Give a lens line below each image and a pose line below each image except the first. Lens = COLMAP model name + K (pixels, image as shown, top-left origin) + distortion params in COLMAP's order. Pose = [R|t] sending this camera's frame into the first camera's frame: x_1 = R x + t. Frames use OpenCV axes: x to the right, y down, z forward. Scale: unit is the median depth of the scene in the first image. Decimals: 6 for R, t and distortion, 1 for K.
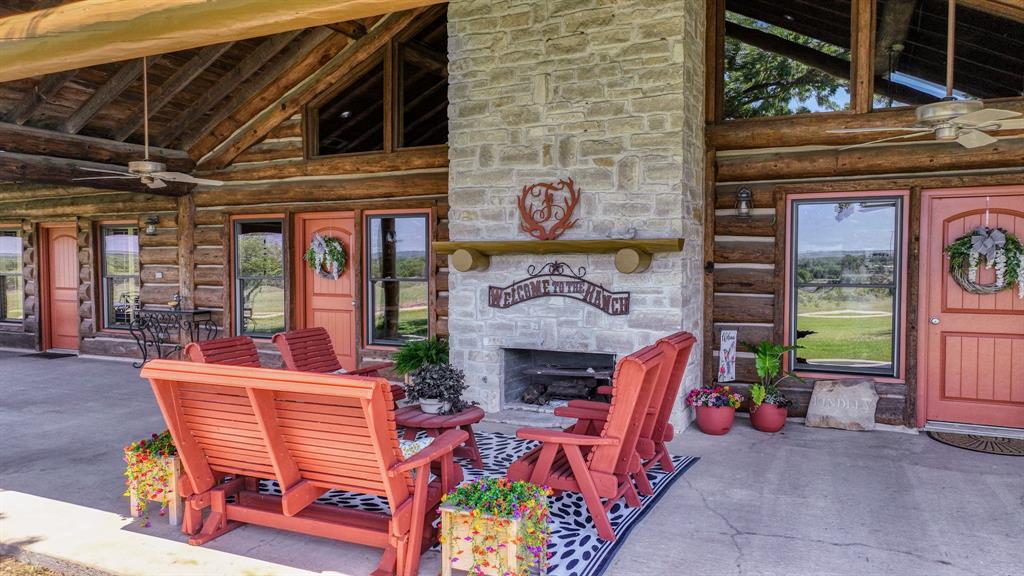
lens RADIAL K [[711.3, 0, 512.0], [0, 711.3, 288.0], [0, 0, 1]] dist [0.004267, 0.001849]
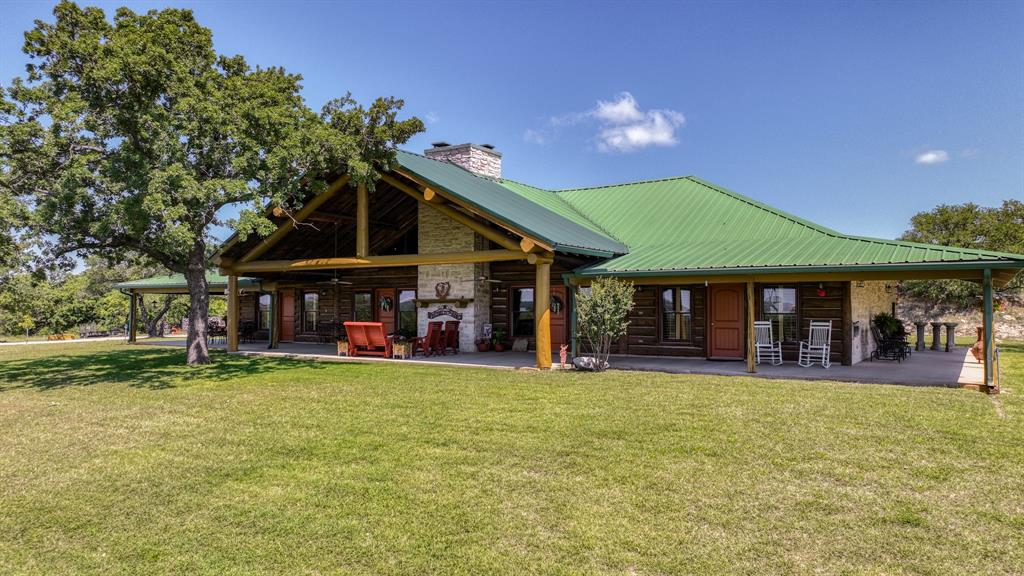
lens RADIAL K [[711.3, 0, 512.0], [0, 711.3, 288.0], [0, 0, 1]] dist [0.004267, 0.001849]
pose [[0.992126, -0.001934, -0.125228, 0.825801], [-0.006731, 0.997612, -0.068733, 0.117615], [0.125062, 0.069034, 0.989744, -2.426068]]
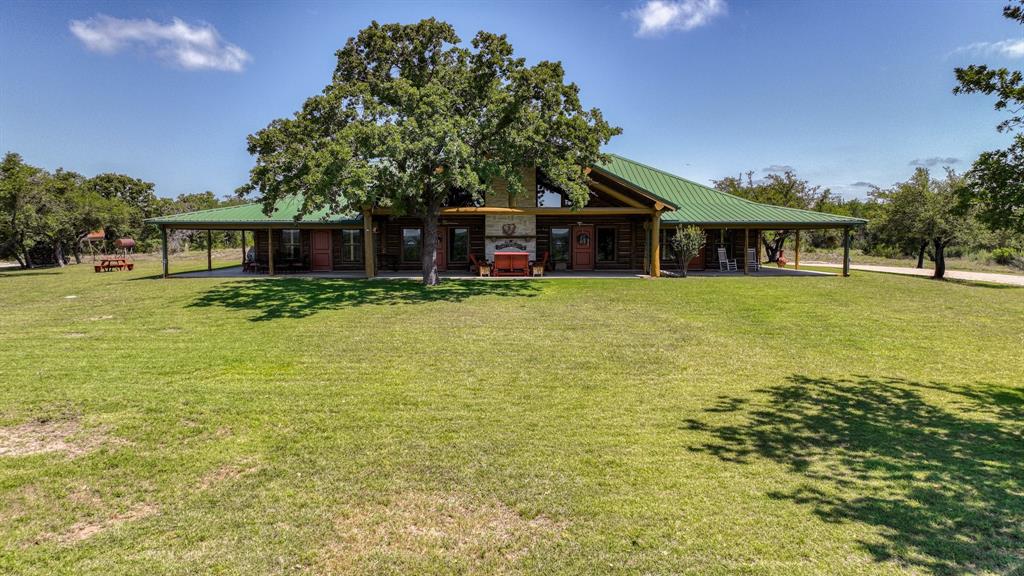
lens RADIAL K [[711.3, 0, 512.0], [0, 711.3, 288.0], [0, 0, 1]] dist [0.004267, 0.001849]
pose [[0.879205, -0.033897, 0.475236, -2.294568], [0.020133, 0.999218, 0.034025, 0.129704], [-0.476018, -0.020347, 0.879200, -3.369654]]
